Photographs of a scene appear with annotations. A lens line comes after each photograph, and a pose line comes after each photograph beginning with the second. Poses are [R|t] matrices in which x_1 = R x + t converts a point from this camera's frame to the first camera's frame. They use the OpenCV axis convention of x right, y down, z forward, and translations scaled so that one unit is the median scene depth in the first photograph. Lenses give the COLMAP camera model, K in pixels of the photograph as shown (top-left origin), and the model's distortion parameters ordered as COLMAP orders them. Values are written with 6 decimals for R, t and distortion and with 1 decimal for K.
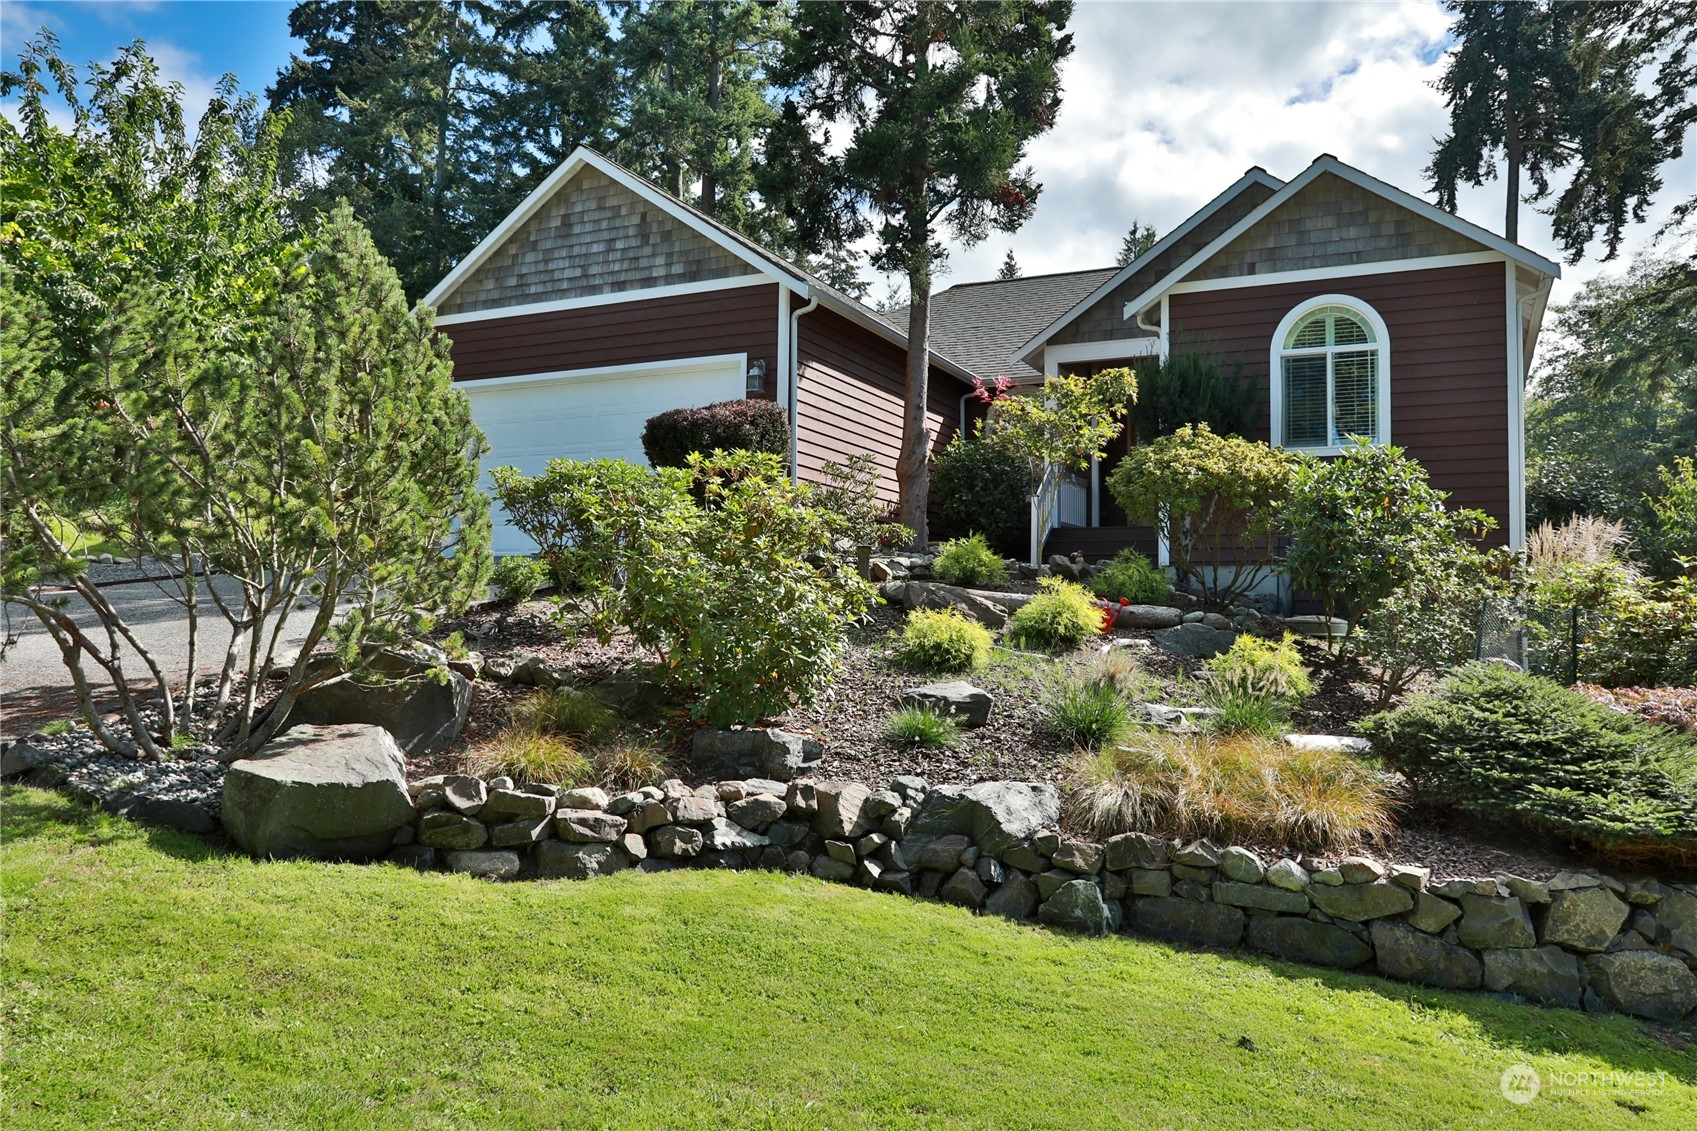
lens RADIAL K [[1240.5, 0, 861.4], [0, 1240.5, 565.5], [0, 0, 1]] dist [-0.045864, 0.059373]
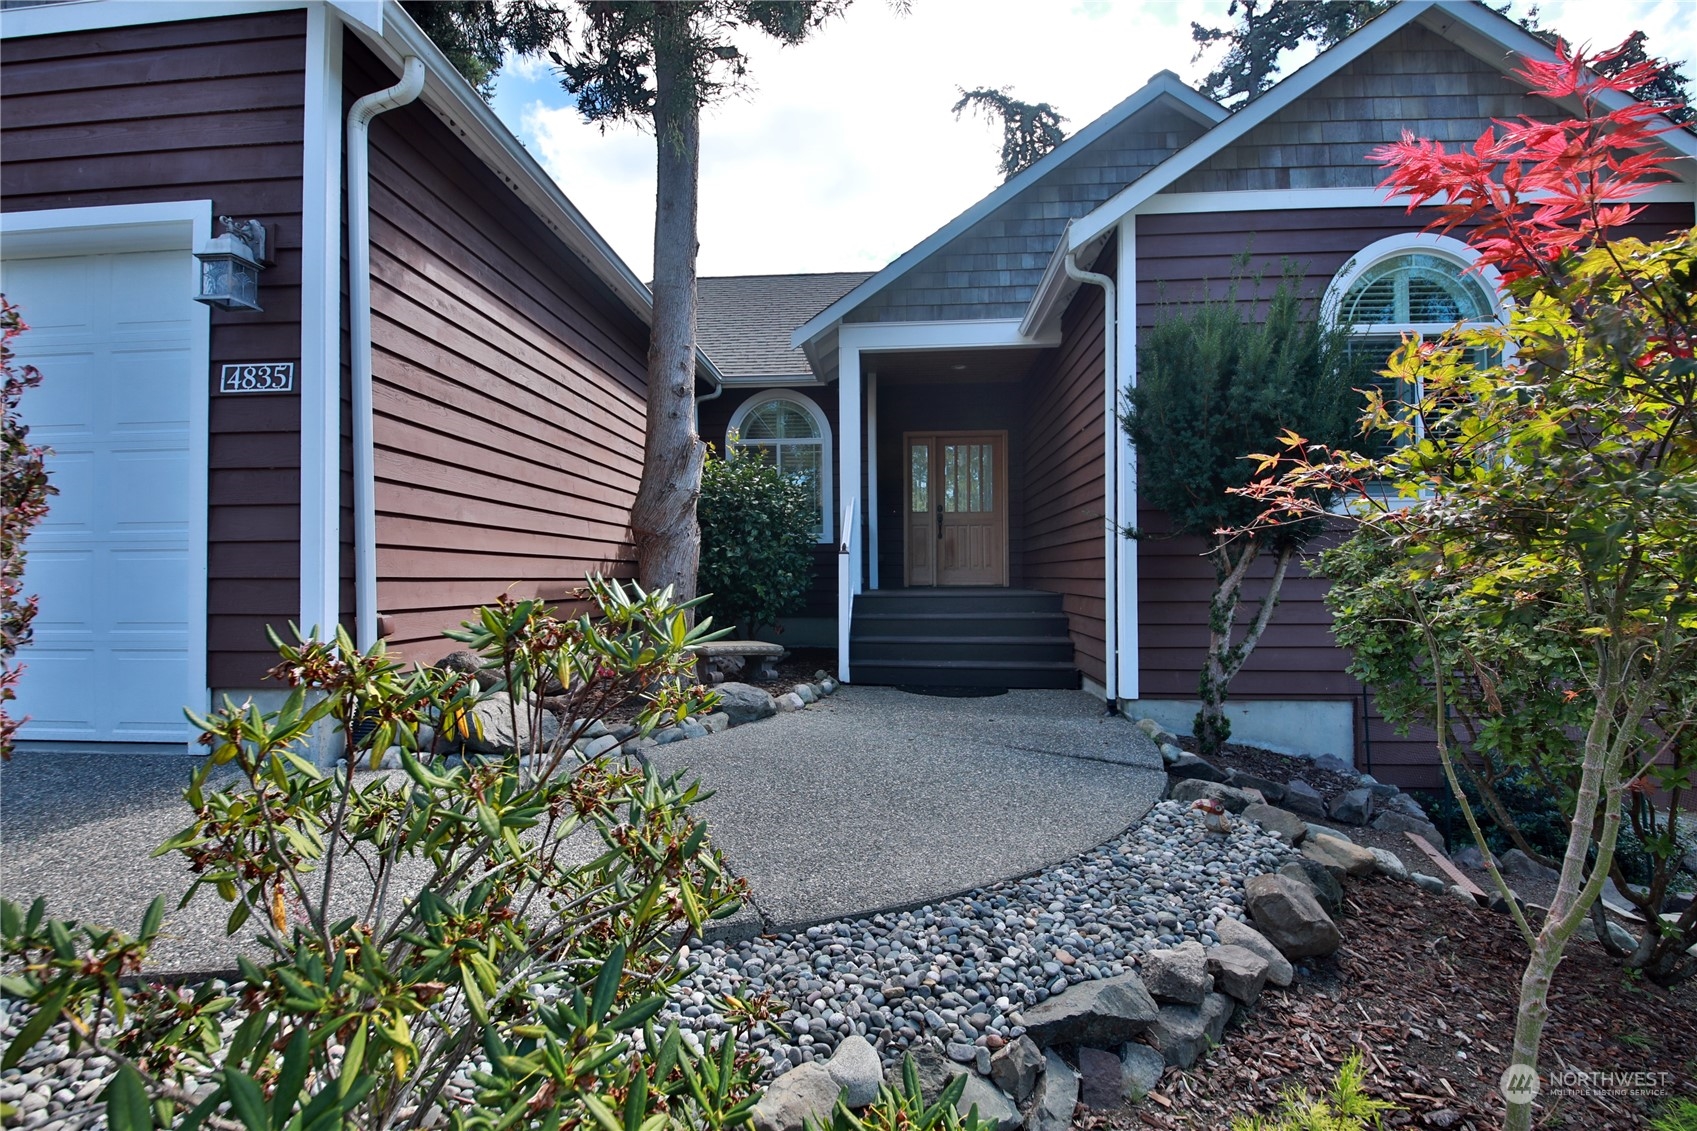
lens RADIAL K [[739.5, 0, 843.7], [0, 739.5, 577.1], [0, 0, 1]] dist [-0.002784, -0.000236]
pose [[0.932378, -0.021502, 0.360844, -0.000734], [0.001878, 0.998504, 0.054645, -0.077202], [-0.361479, -0.050272, 0.931024, 0.770687]]
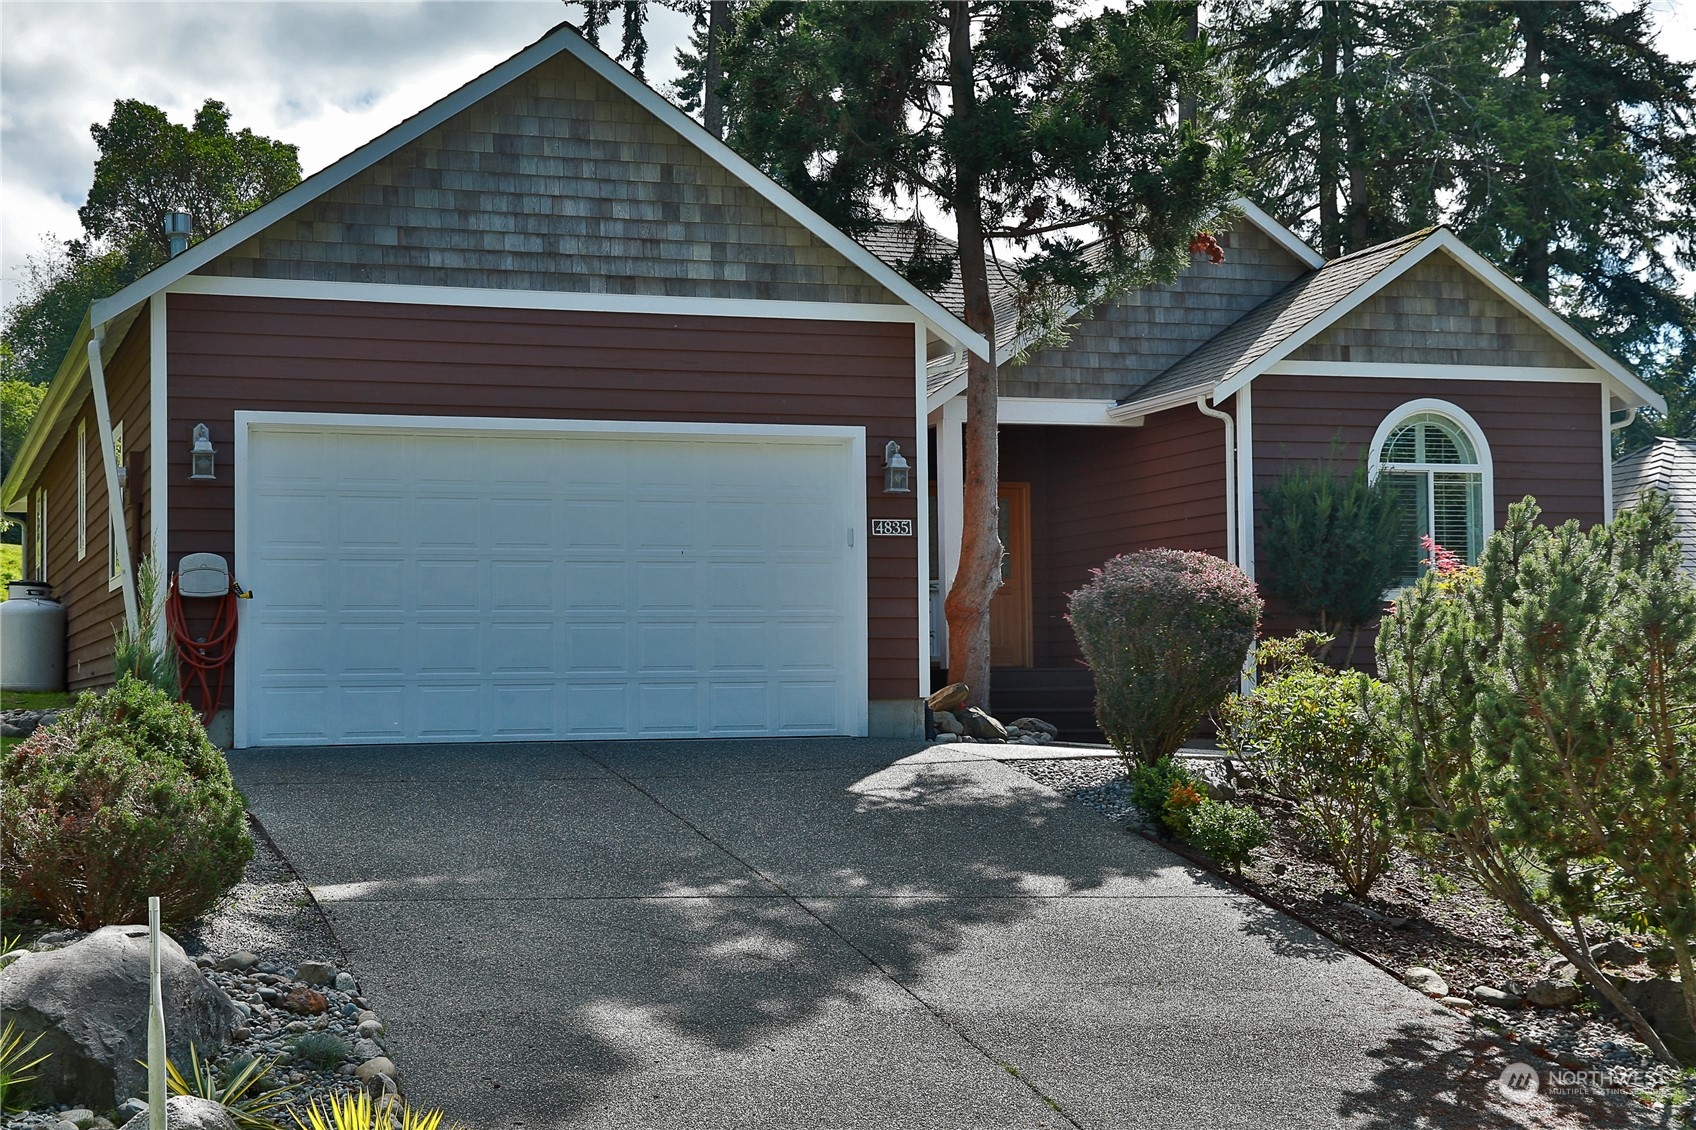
lens RADIAL K [[2746.4, 0, 834.3], [0, 2746.4, 562.4], [0, 0, 1]] dist [0.239679, 0.000000]
pose [[0.694932, 0.014786, 0.718923, -1.195014], [-0.008409, 0.999887, -0.012436, -0.088006], [-0.719026, 0.002596, 0.694978, 0.022099]]
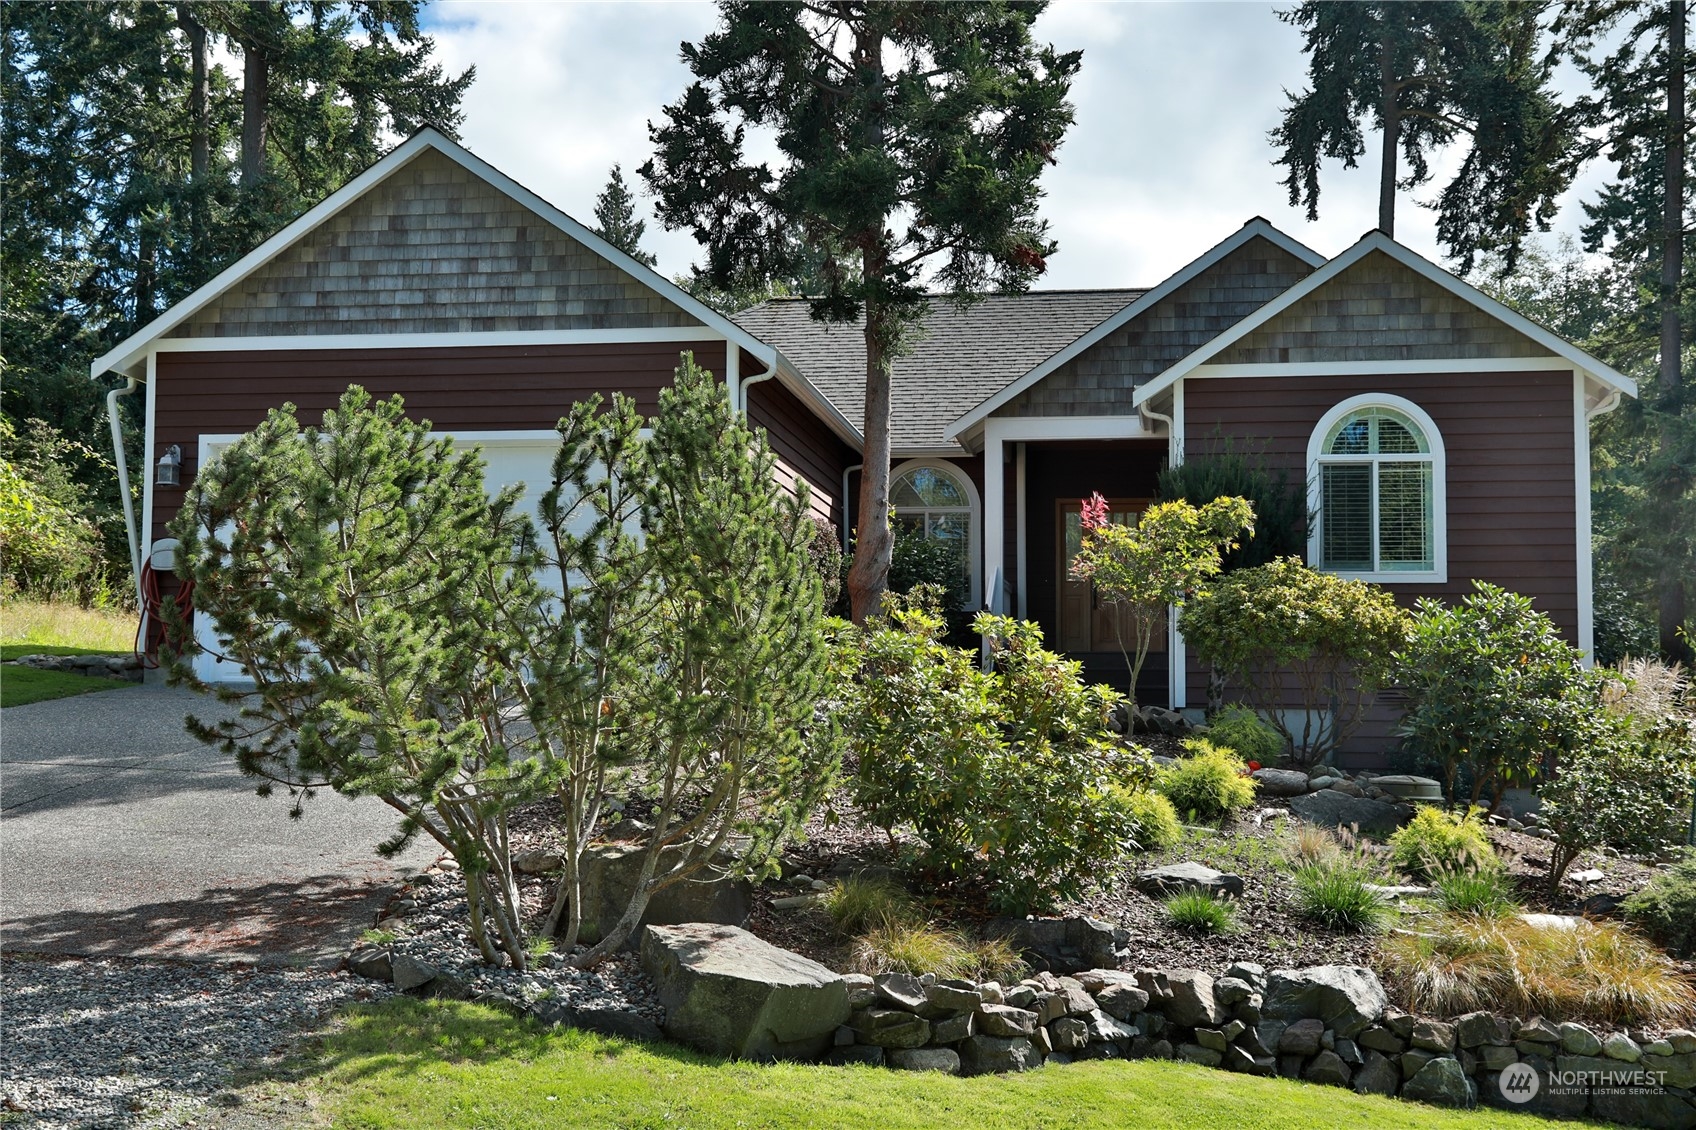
lens RADIAL K [[1993.2, 0, 846.9], [0, 1993.2, 575.6], [0, 0, 1]] dist [0.079028, 0.000000]
pose [[0.962368, 0.022950, 0.270780, -0.345713], [-0.013103, 0.999187, -0.038116, -0.036392], [-0.271434, 0.033133, 0.961886, -0.230451]]
